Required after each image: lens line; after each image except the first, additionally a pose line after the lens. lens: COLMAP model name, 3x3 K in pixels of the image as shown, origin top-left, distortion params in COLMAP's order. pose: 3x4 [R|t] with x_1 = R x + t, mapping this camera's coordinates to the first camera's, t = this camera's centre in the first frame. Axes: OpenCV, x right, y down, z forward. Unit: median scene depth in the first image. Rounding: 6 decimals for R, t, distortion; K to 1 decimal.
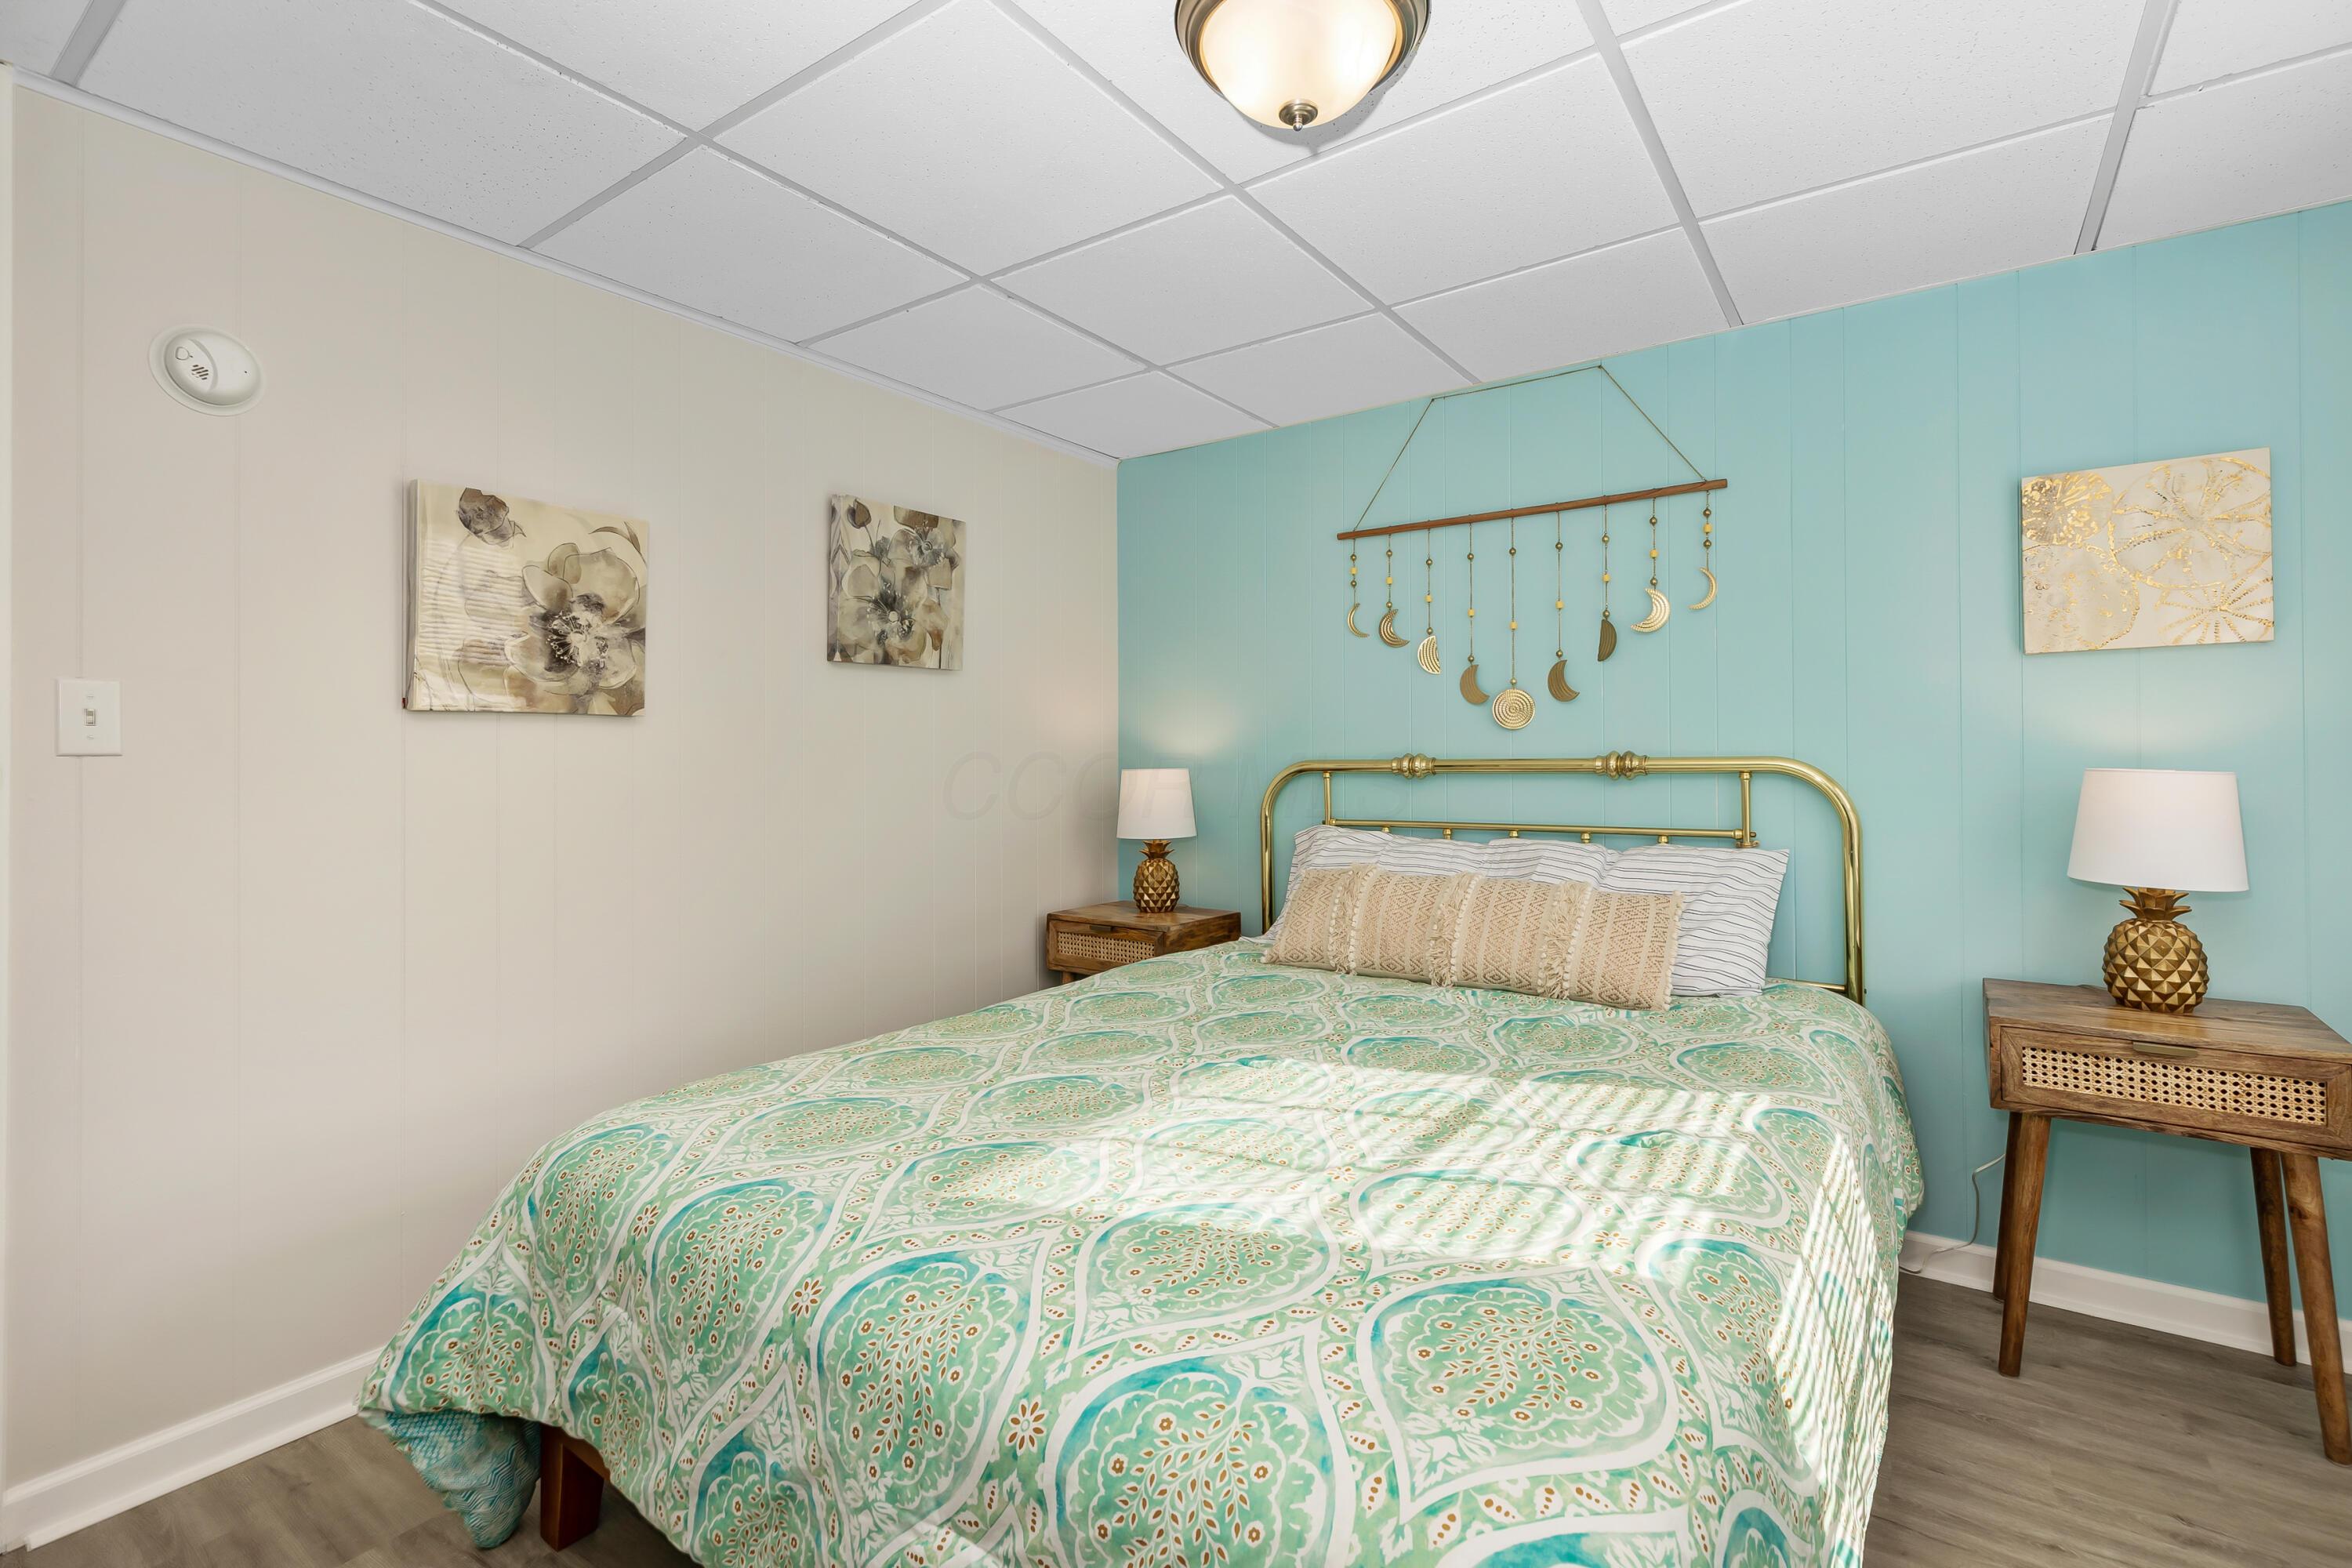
lens RADIAL K [[1079.5, 0, 1179.9], [0, 1079.5, 750.4], [0, 0, 1]] dist [0.009787, -0.000009]
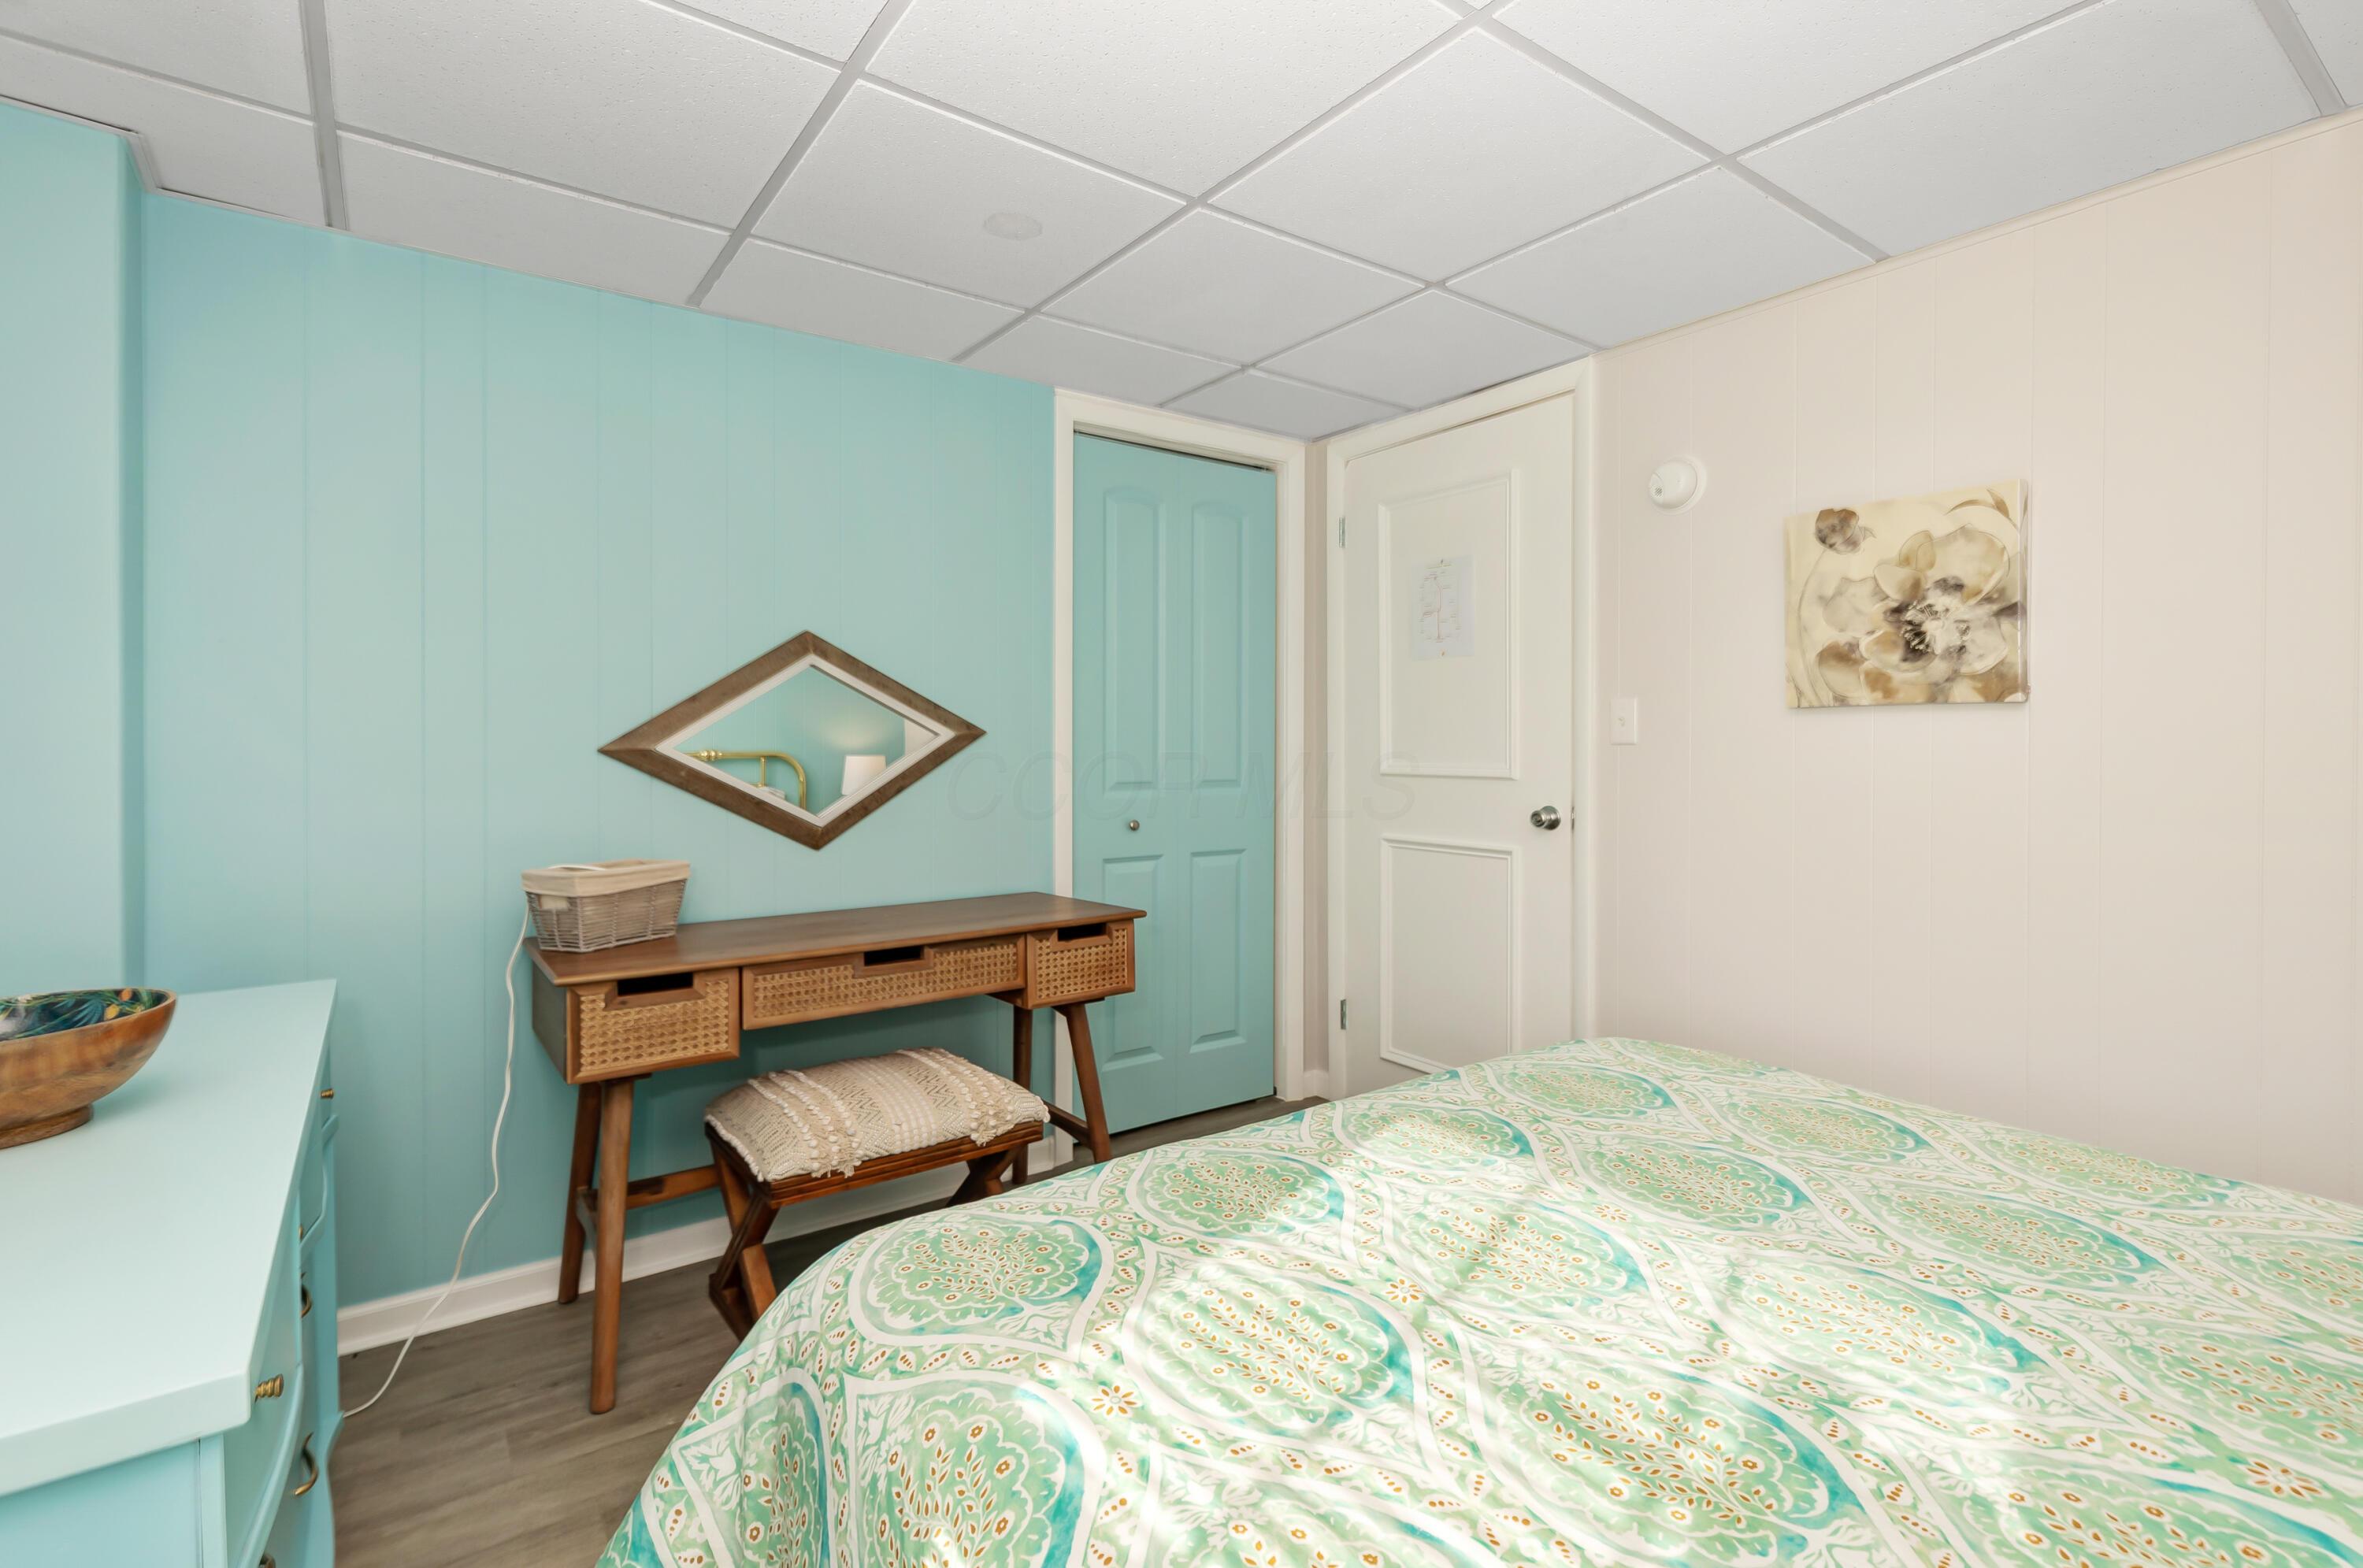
lens RADIAL K [[1094.3, 0, 1212.8], [0, 1094.3, 748.7], [0, 0, 1]] dist [-0.019753, -0.000181]
pose [[-0.308895, 0.007890, -0.951063, 0.816783], [0.003210, 0.999969, 0.007253, -0.002451], [0.951091, -0.000812, -0.308911, 0.975246]]
